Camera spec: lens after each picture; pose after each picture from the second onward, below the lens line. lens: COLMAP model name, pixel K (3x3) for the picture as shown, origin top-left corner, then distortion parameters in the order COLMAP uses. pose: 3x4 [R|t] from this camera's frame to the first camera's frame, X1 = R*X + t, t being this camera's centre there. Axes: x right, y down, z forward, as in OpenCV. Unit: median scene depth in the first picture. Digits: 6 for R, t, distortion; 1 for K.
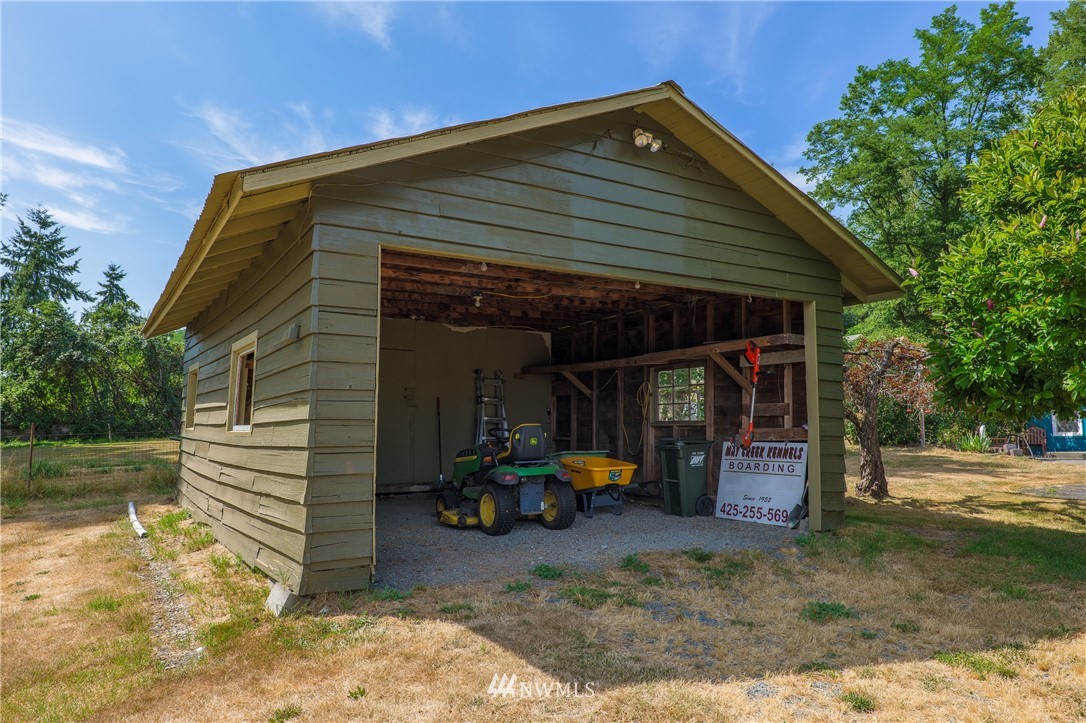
lens RADIAL K [[734.7, 0, 543.0], [0, 734.7, 361.5], [0, 0, 1]] dist [0.008161, 0.002464]
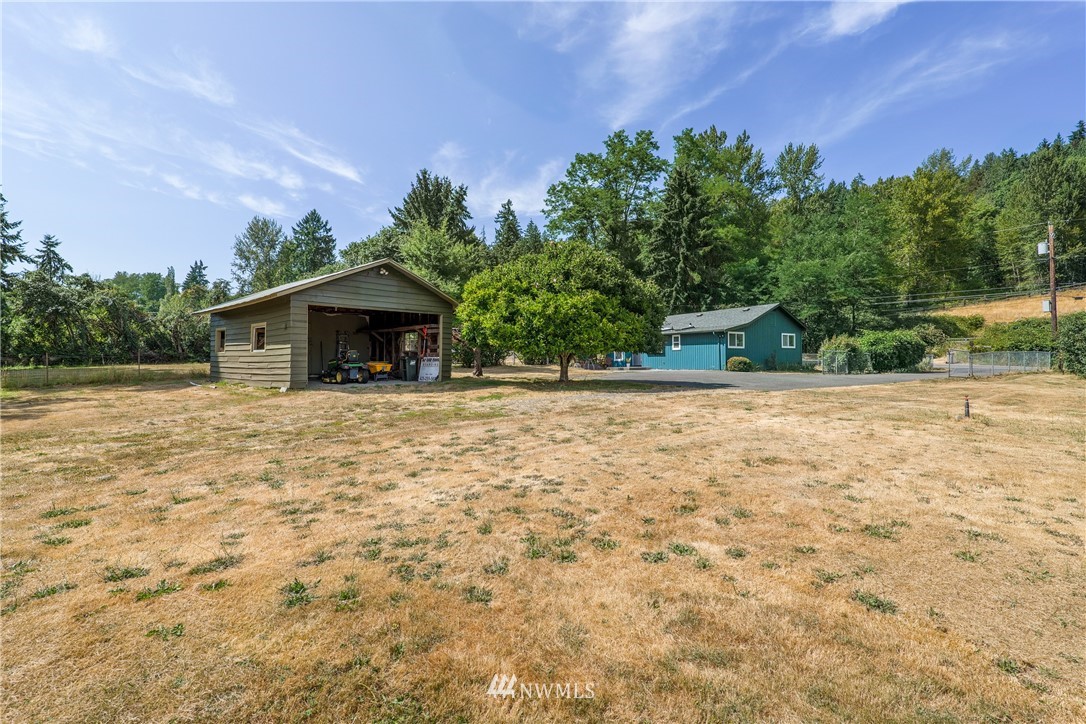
lens RADIAL K [[504.2, 0, 543.0], [0, 504.2, 362.0], [0, 0, 1]] dist [-0.024428, -0.000050]
pose [[0.959795, 0.000432, 0.280703, 0.108406], [-0.025926, 0.995861, 0.087116, -0.051728], [-0.279504, -0.090891, 0.955833, -0.887683]]
